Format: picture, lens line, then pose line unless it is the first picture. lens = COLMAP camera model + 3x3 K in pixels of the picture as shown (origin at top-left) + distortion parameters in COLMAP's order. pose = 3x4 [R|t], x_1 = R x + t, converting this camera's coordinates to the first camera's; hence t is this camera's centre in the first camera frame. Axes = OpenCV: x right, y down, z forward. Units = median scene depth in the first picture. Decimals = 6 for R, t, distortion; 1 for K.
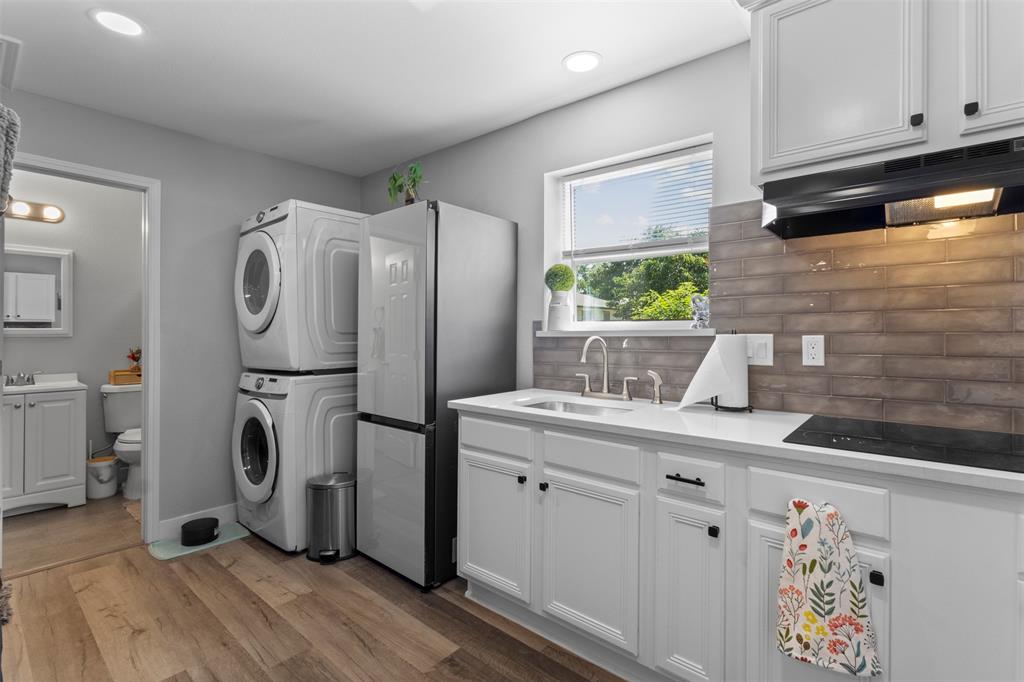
lens RADIAL K [[473.5, 0, 505.6], [0, 473.5, 338.0], [0, 0, 1]] dist [0.001366, 0.000367]
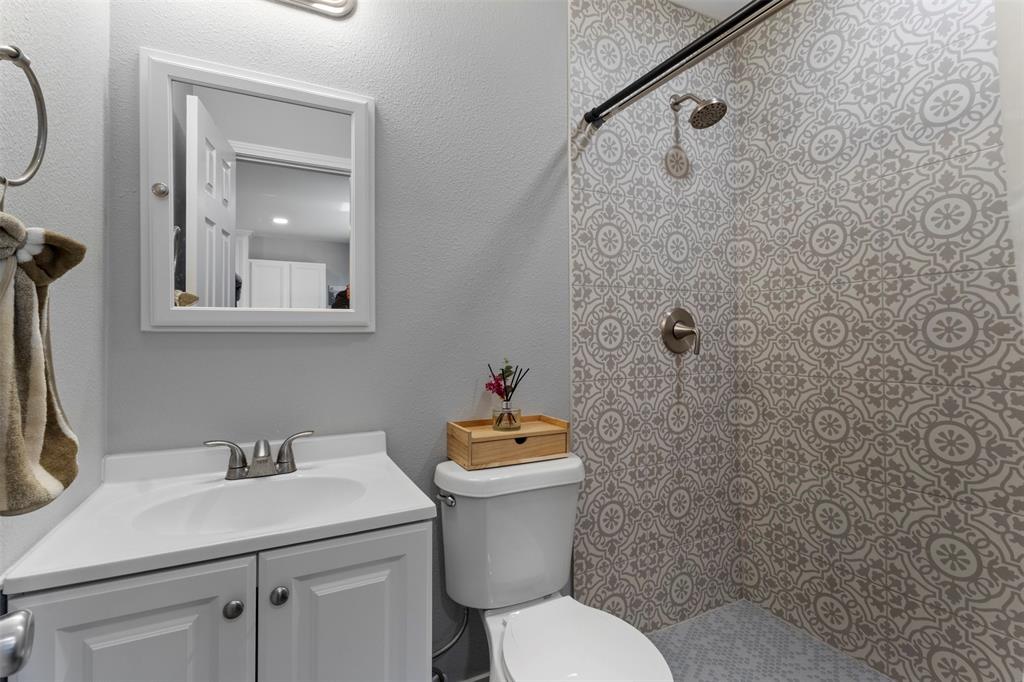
lens RADIAL K [[475.7, 0, 511.6], [0, 475.7, 346.8], [0, 0, 1]] dist [0.001877, 0.000890]
pose [[0.928604, -0.004228, -0.371049, -0.706236], [0.004309, 0.999991, -0.000610, 0.009197], [0.371048, -0.001032, 0.928613, 0.724972]]
